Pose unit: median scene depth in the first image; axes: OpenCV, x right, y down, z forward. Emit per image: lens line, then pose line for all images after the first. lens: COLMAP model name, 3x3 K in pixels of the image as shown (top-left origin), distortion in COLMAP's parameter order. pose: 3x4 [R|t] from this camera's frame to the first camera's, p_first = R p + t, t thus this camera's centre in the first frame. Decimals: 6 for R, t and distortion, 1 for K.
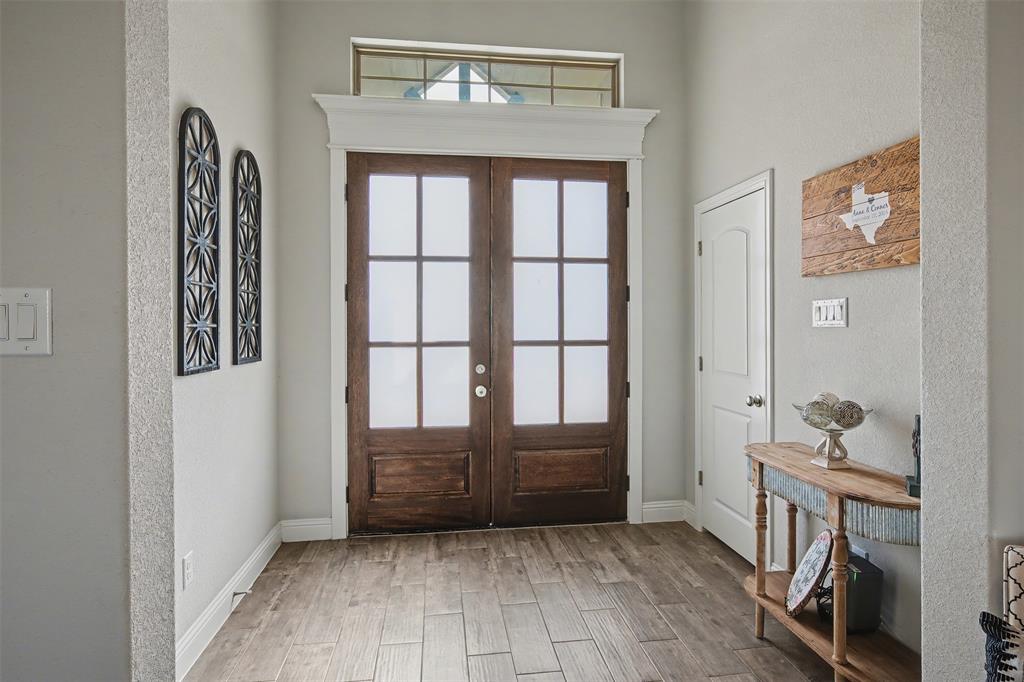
lens RADIAL K [[536.0, 0, 509.8], [0, 536.0, 325.8], [0, 0, 1]] dist [-0.001934, -0.000379]
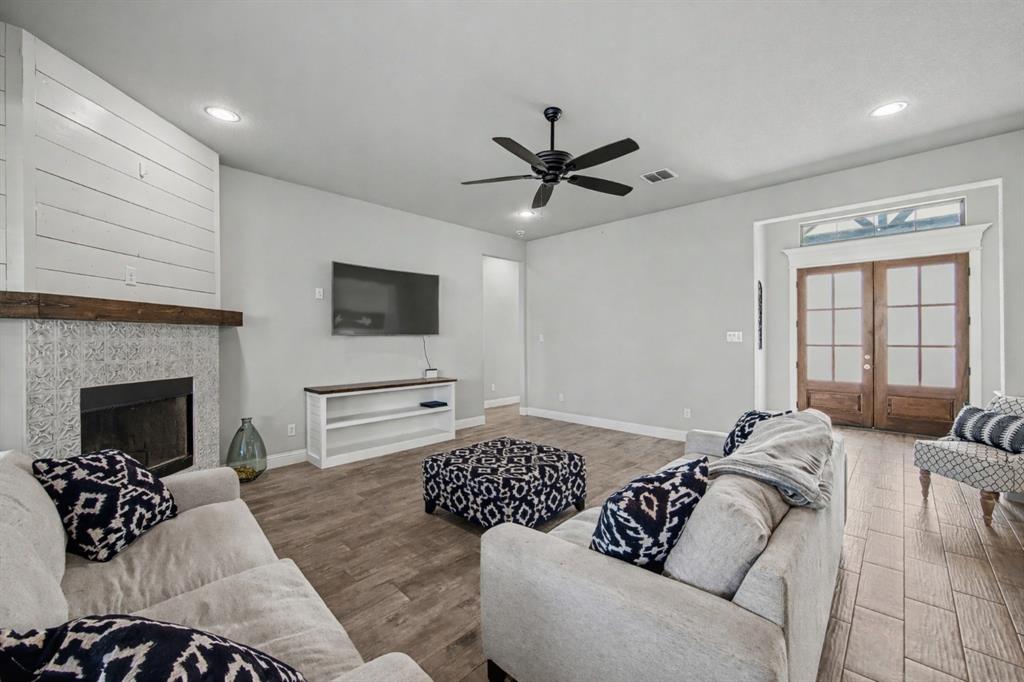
lens RADIAL K [[406.6, 0, 513.7], [0, 406.6, 335.7], [0, 0, 1]] dist [0.000131, -0.000010]
pose [[0.626370, -0.000839, -0.779526, 0.336050], [0.000285, 1.000000, -0.000848, -0.006825], [0.779526, 0.000309, 0.626370, -1.179661]]
